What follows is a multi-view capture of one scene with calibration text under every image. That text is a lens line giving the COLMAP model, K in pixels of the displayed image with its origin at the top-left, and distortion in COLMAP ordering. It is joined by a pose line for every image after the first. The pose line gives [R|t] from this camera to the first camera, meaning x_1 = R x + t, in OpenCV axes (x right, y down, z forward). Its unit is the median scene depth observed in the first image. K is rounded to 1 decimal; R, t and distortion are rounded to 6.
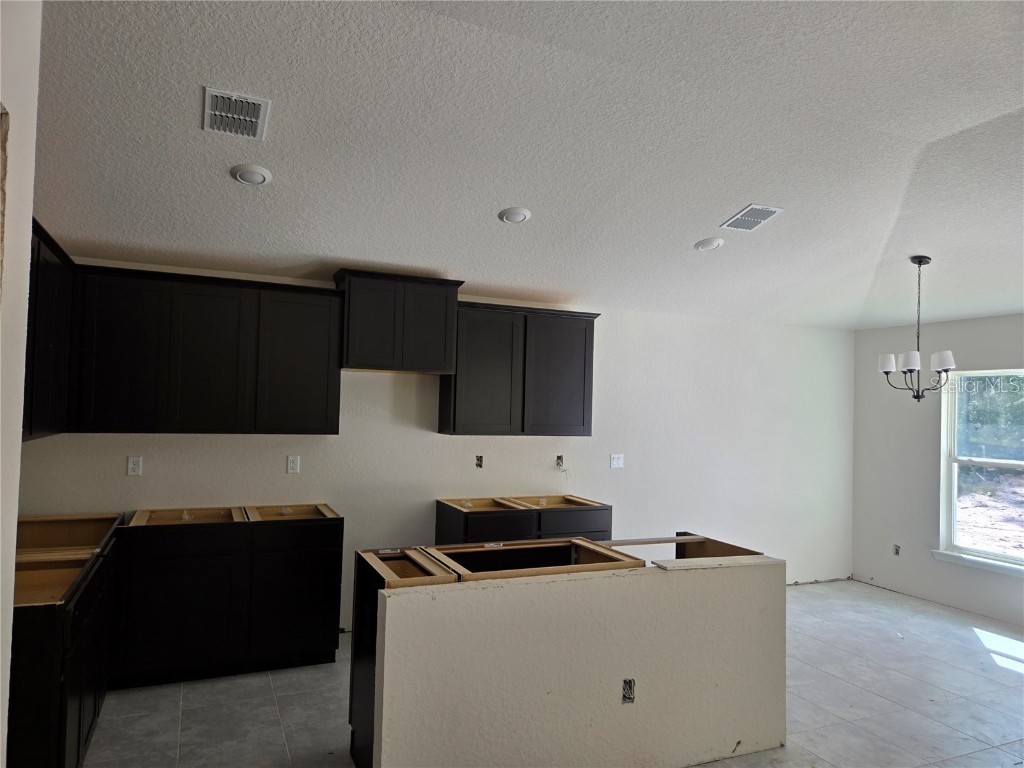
lens RADIAL K [[686.7, 0, 505.0], [0, 686.7, 384.6], [0, 0, 1]] dist [0.002671, -0.004332]
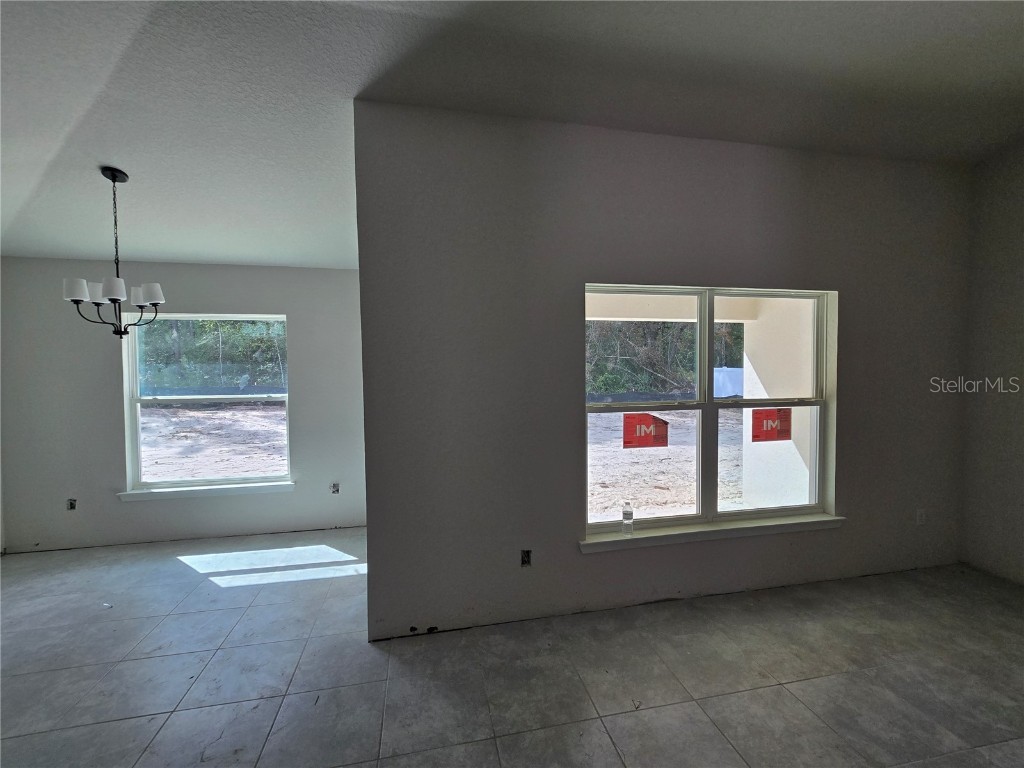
lens RADIAL K [[455.6, 0, 527.7], [0, 455.6, 381.1], [0, 0, 1]] dist [0.001837, 0.001091]
pose [[0.188085, -0.062626, 0.980154, 0.116714], [-0.017522, 0.997592, 0.067103, 0.029320], [-0.981996, -0.029796, 0.186535, 0.357748]]
